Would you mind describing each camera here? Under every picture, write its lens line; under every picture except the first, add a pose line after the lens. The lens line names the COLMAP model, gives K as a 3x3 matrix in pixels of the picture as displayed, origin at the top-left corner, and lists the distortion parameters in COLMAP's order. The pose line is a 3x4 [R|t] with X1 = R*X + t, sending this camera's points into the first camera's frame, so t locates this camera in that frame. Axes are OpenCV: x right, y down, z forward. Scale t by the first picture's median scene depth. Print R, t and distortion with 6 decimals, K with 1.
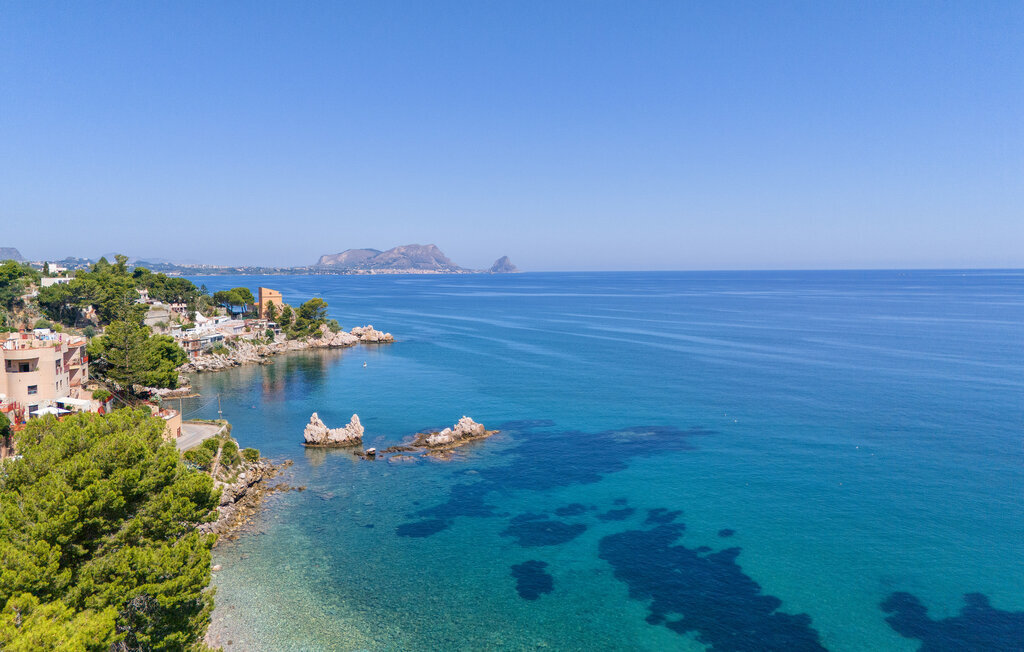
lens RADIAL K [[745.1, 0, 504.1], [0, 745.1, 343.9], [0, 0, 1]] dist [0.071897, -0.077481]
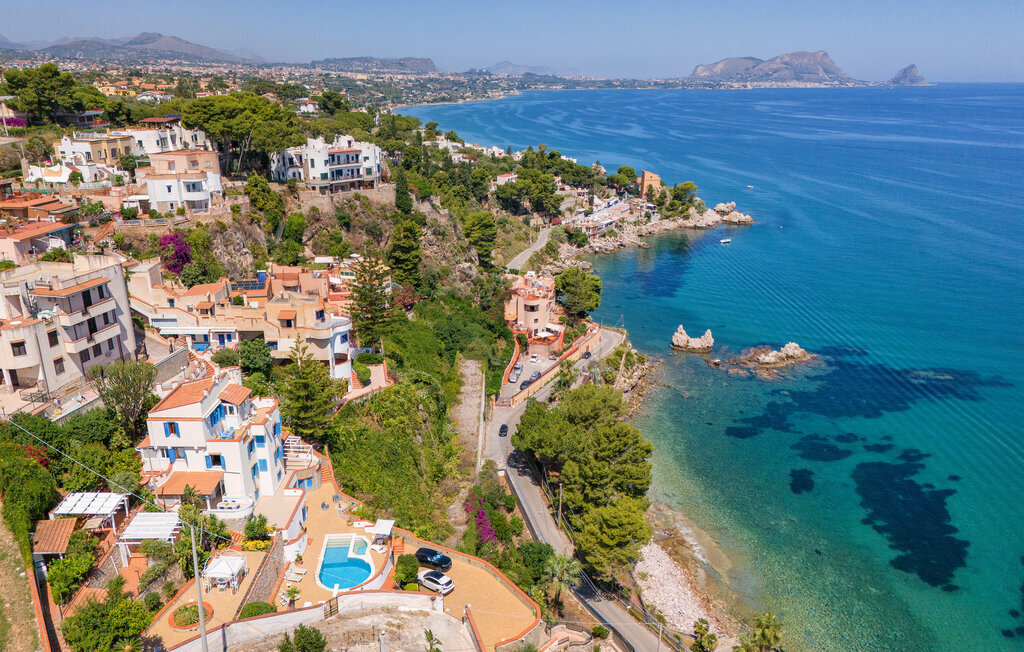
lens RADIAL K [[745.1, 0, 504.1], [0, 745.1, 343.9], [0, 0, 1]] dist [0.071897, -0.077481]
pose [[0.890909, 0.152361, -0.427863, 0.044683], [-0.039627, 0.964537, 0.260957, -0.153636], [0.452449, -0.215534, 0.865352, -0.273447]]
